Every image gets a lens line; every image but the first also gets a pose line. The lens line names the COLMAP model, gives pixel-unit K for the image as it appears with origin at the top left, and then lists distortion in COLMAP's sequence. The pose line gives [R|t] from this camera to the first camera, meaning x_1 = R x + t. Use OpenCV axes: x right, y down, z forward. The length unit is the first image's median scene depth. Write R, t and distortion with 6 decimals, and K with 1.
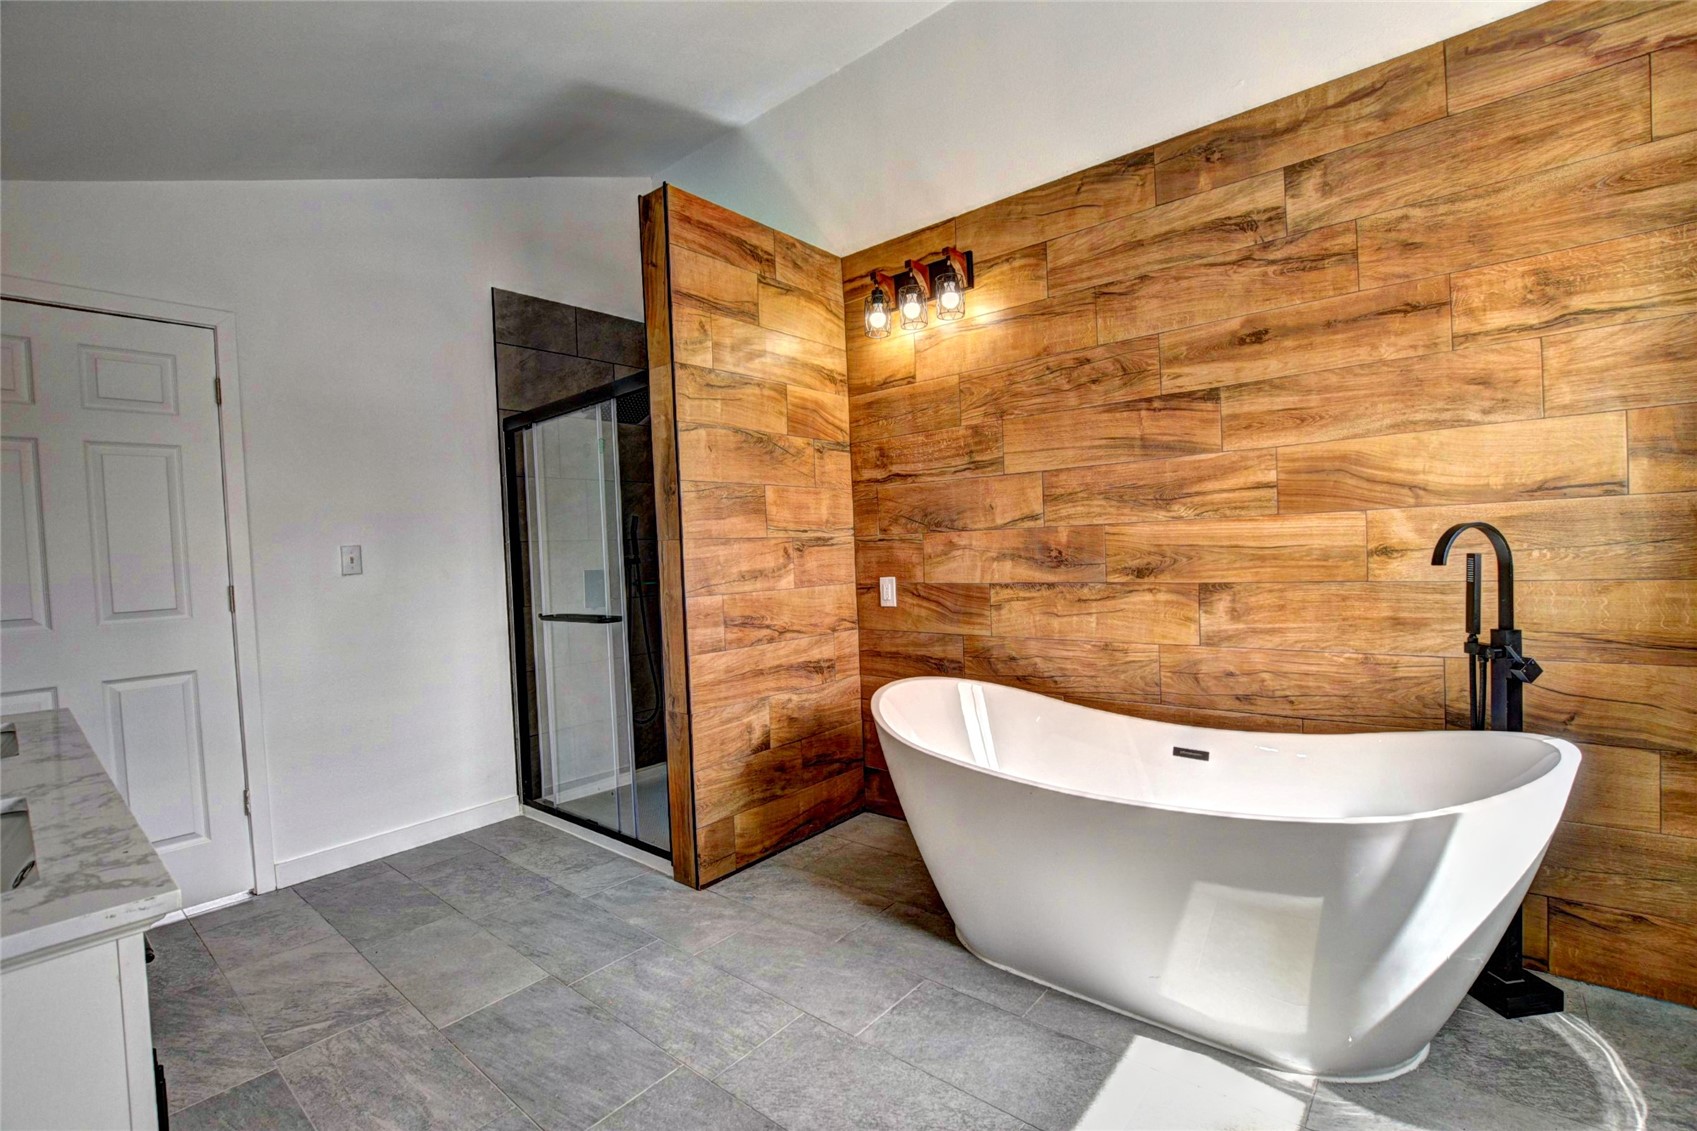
lens RADIAL K [[749.9, 0, 851.9], [0, 749.9, 571.7], [0, 0, 1]] dist [-0.035087, 0.006327]
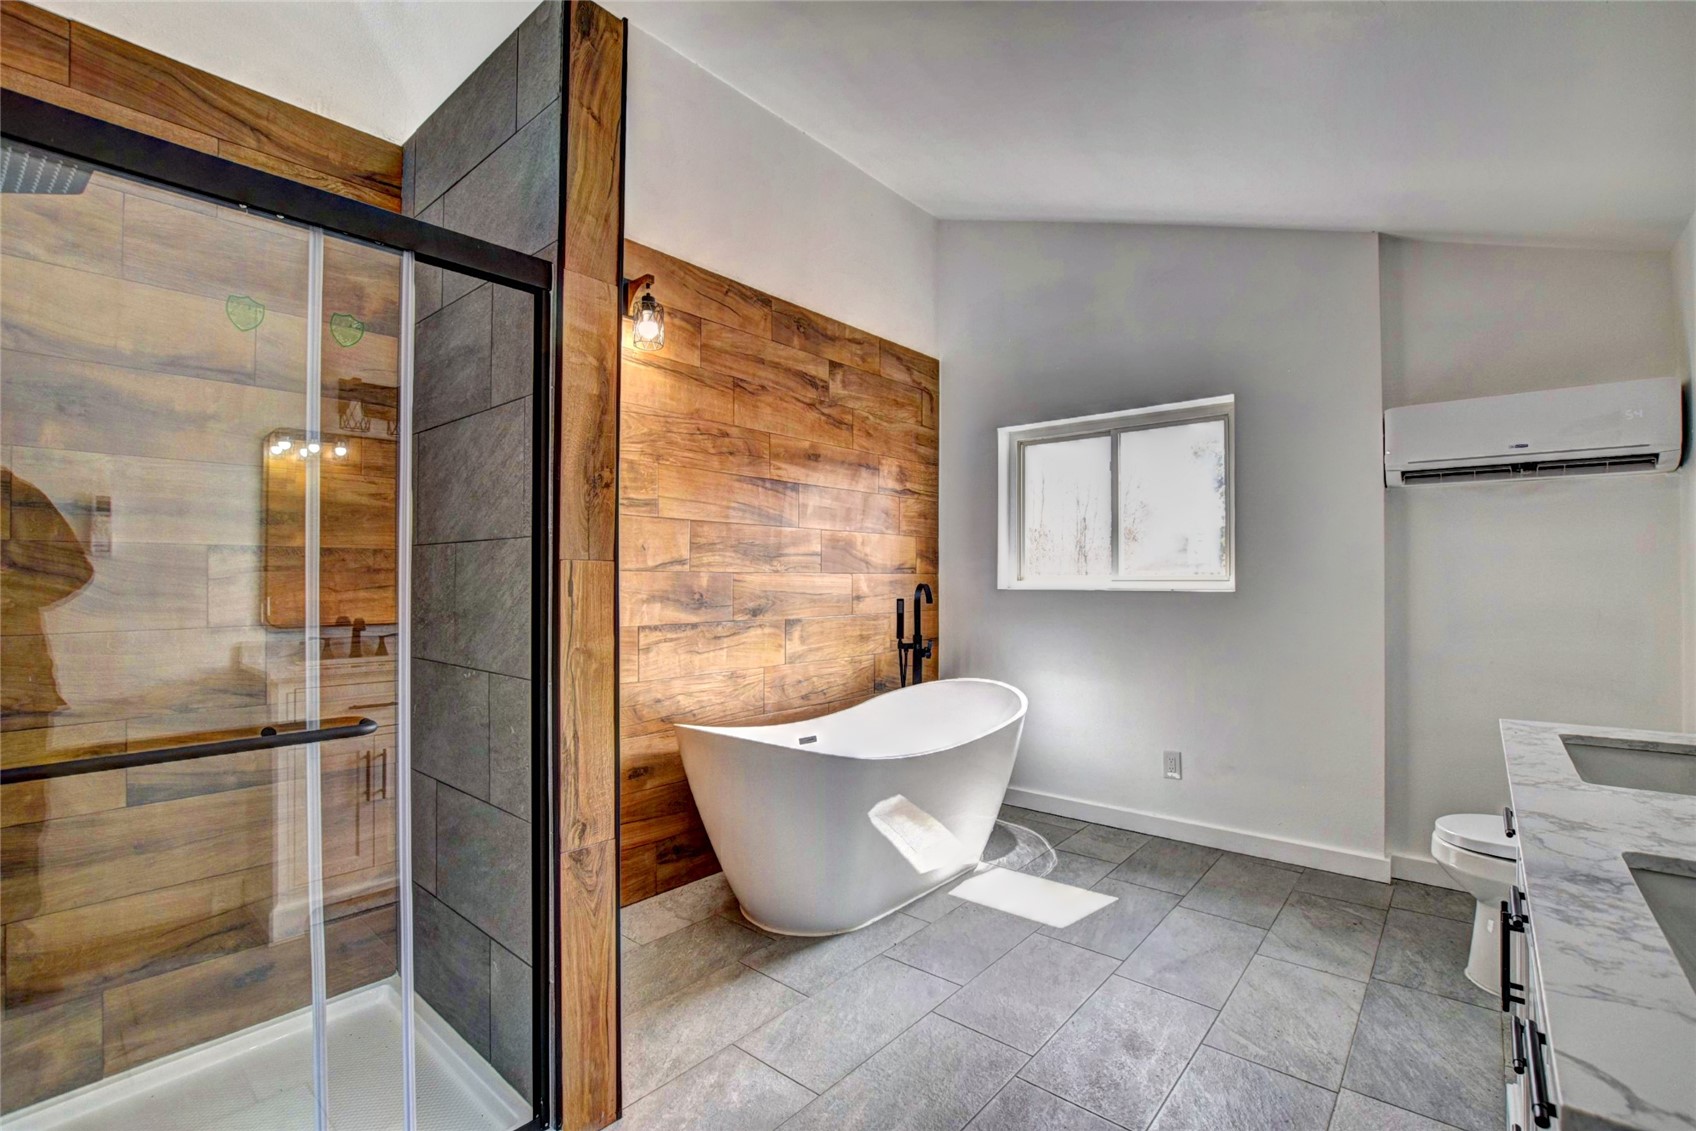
lens RADIAL K [[749.5, 0, 851.4], [0, 749.5, 571.7], [0, 0, 1]] dist [-0.035087, 0.006327]
pose [[0.008760, 0.054978, 0.998449, -0.881140], [0.030779, 0.998000, -0.055223, 0.007673], [-0.999488, 0.031215, 0.007050, 0.815097]]
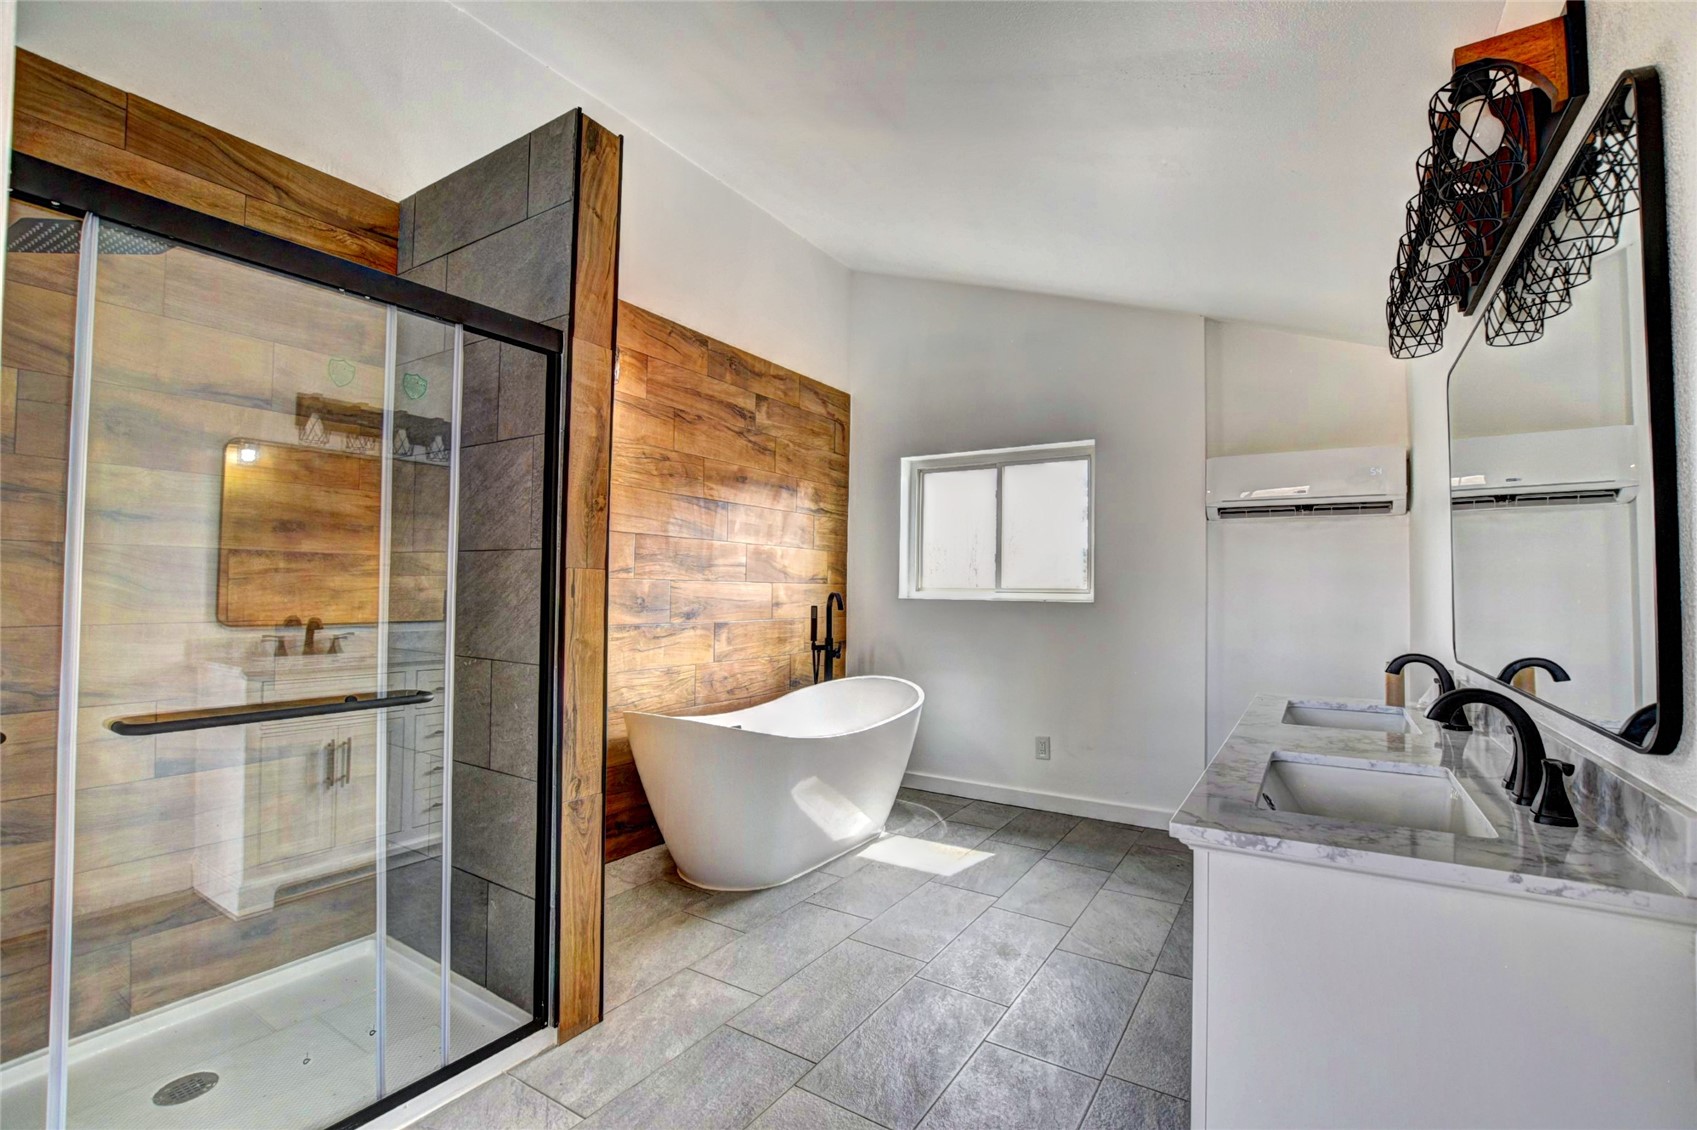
lens RADIAL K [[749.9, 0, 851.9], [0, 749.9, 571.2], [0, 0, 1]] dist [-0.035087, 0.006327]
pose [[-0.130483, 0.068492, 0.989082, -1.073564], [0.023653, 0.997542, -0.065957, 0.017909], [-0.991168, 0.014788, -0.131783, 0.867438]]
